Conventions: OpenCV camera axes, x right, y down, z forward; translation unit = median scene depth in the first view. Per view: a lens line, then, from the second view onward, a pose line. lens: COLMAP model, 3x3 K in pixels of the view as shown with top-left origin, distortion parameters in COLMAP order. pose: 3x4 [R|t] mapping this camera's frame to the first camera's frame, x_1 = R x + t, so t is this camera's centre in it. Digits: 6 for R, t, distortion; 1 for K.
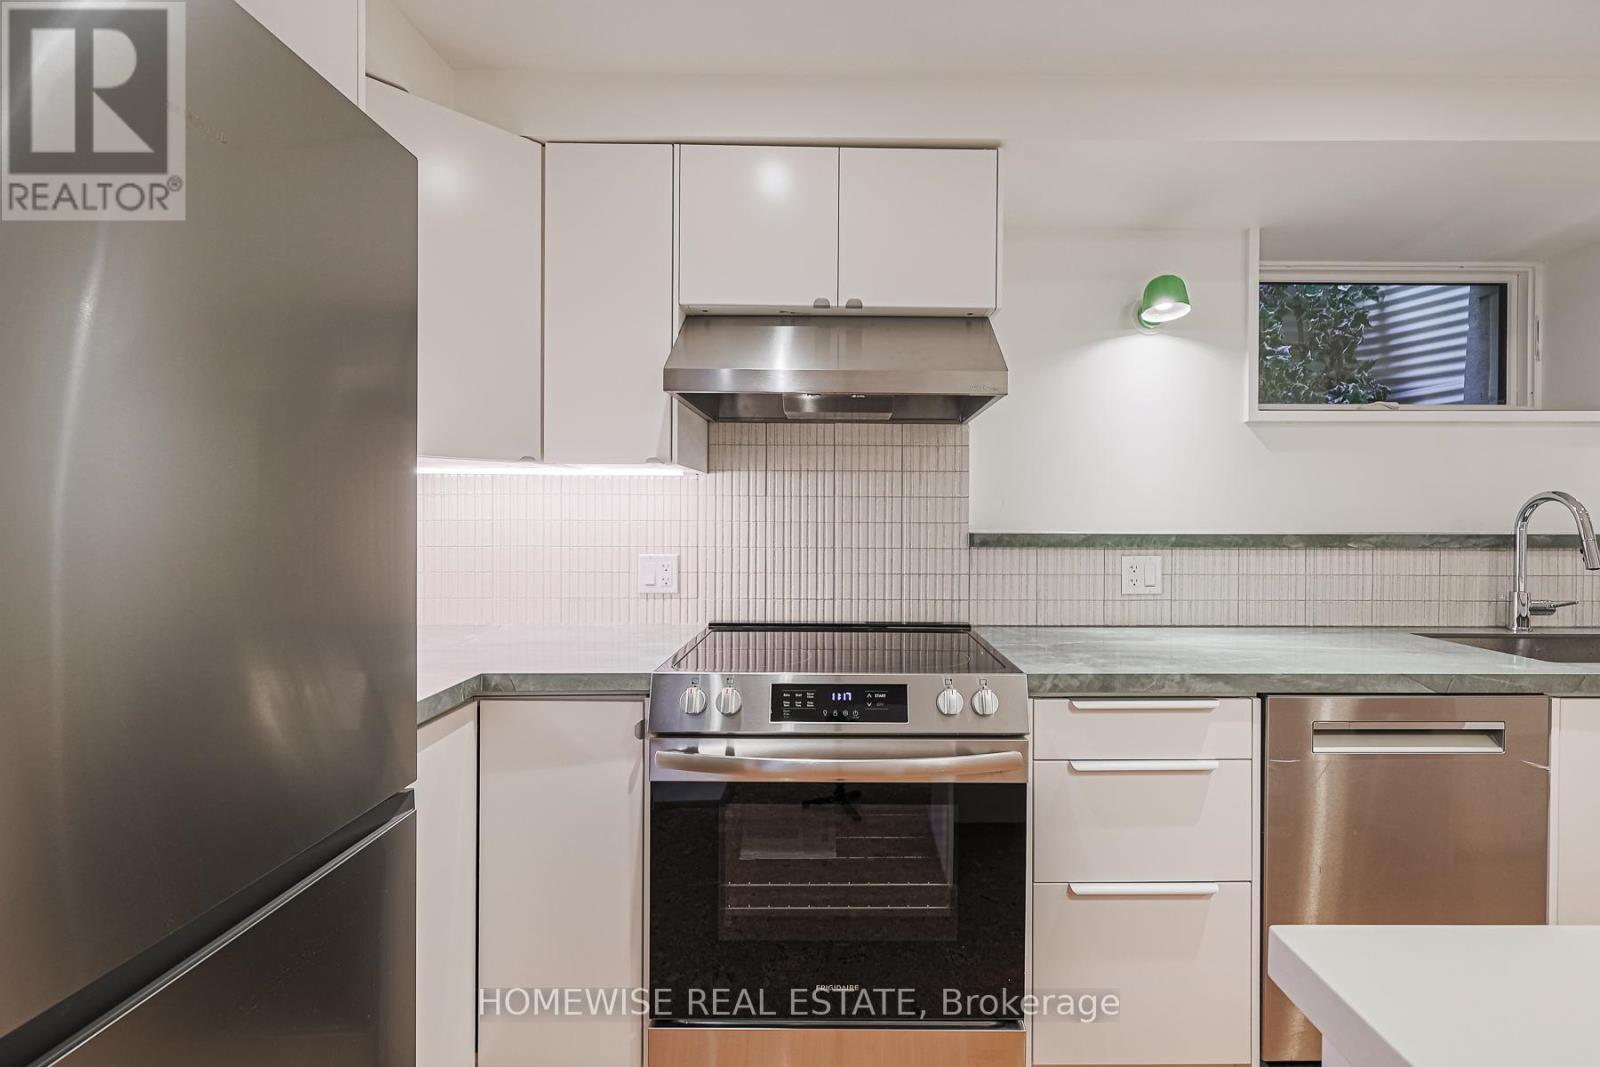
lens RADIAL K [[701.8, 0, 846.1], [0, 701.8, 522.9], [0, 0, 1]] dist [-0.000729, 0.000258]
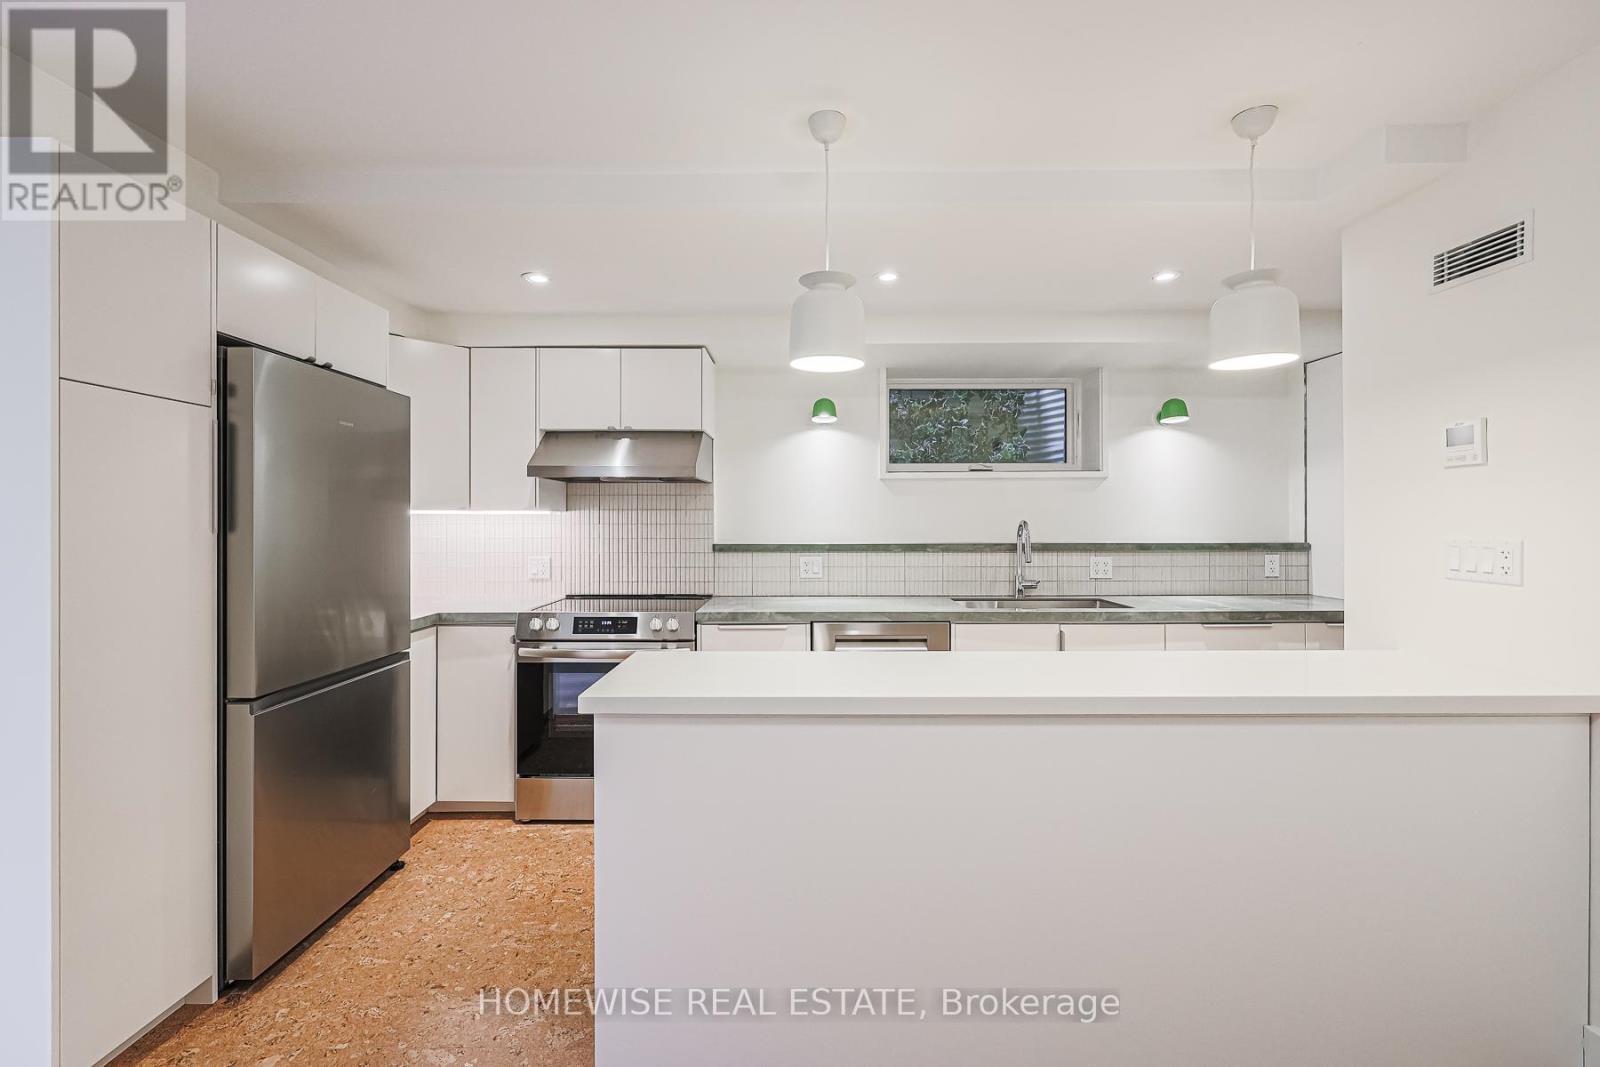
lens RADIAL K [[687.2, 0, 801.0], [0, 687.2, 525.1], [0, 0, 1]] dist [-0.001641, 0.000569]
pose [[0.999939, -0.004732, -0.009958, 0.414717], [0.004702, 0.999984, -0.003108, -0.027004], [0.009973, 0.003061, 0.999946, -0.739158]]
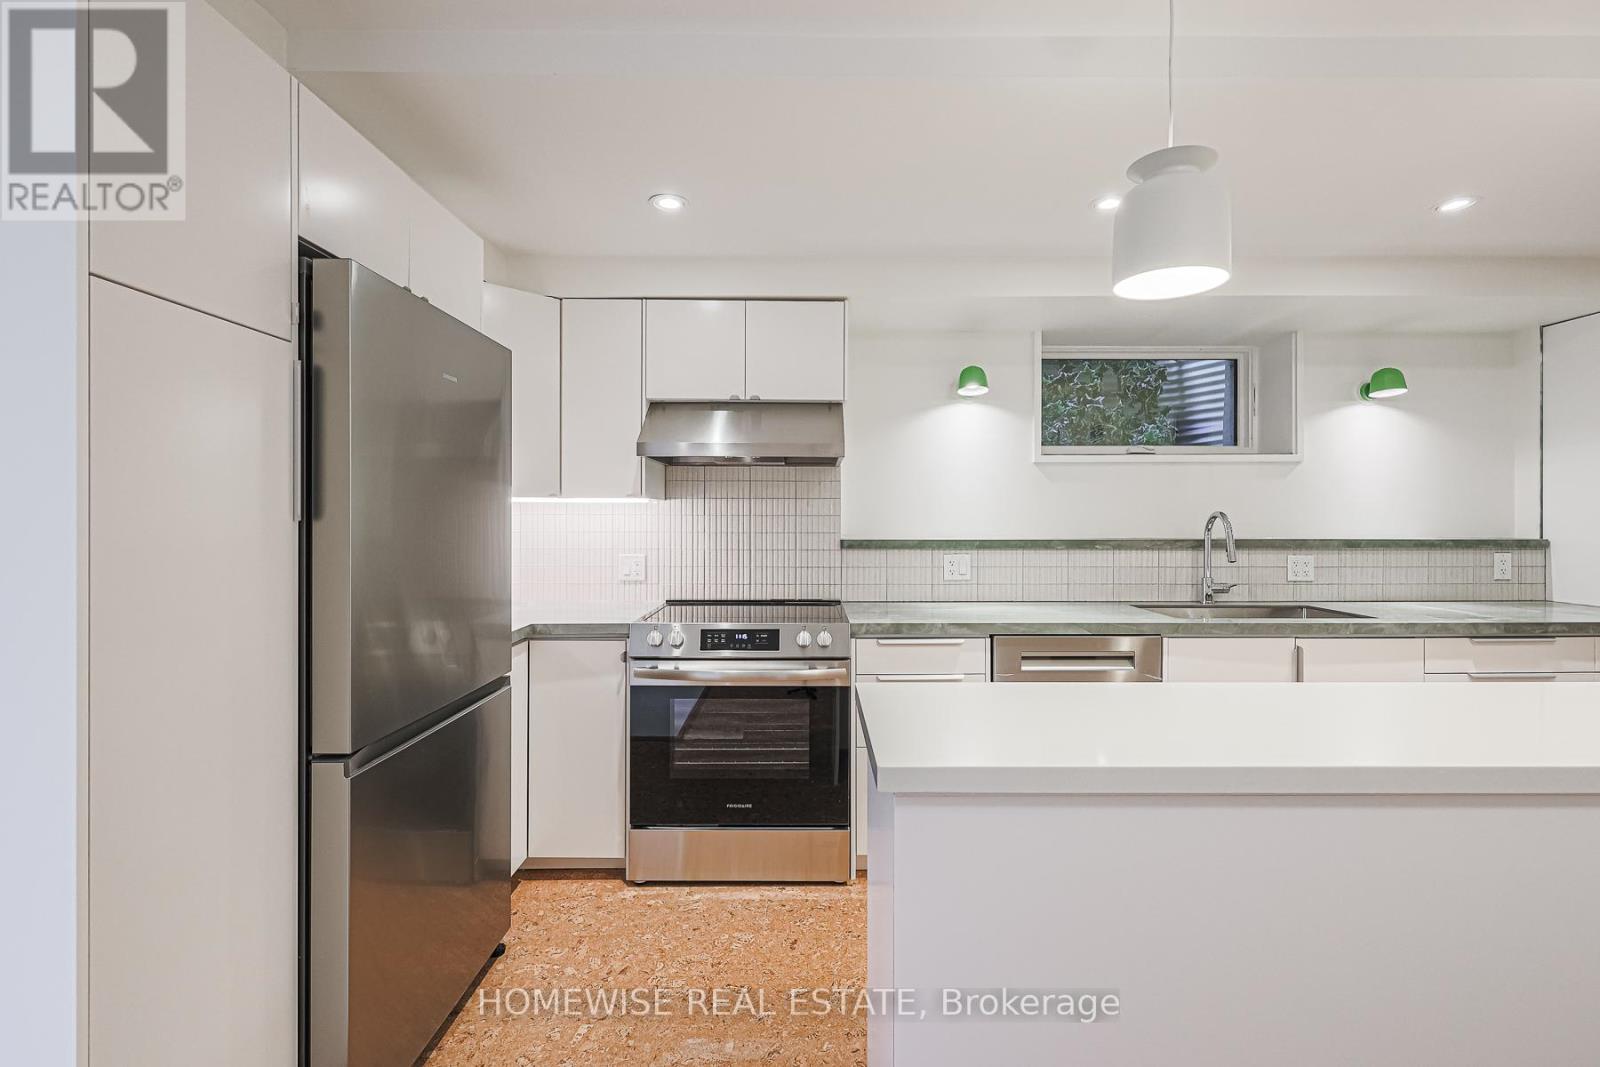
lens RADIAL K [[707.1, 0, 811.6], [0, 707.1, 522.1], [0, 0, 1]] dist [0.000406, 0.000088]
pose [[0.999995, -0.002975, -0.000964, 0.114915], [0.002972, 0.999992, -0.002595, -0.018714], [0.000972, 0.002592, 0.999996, -0.500923]]
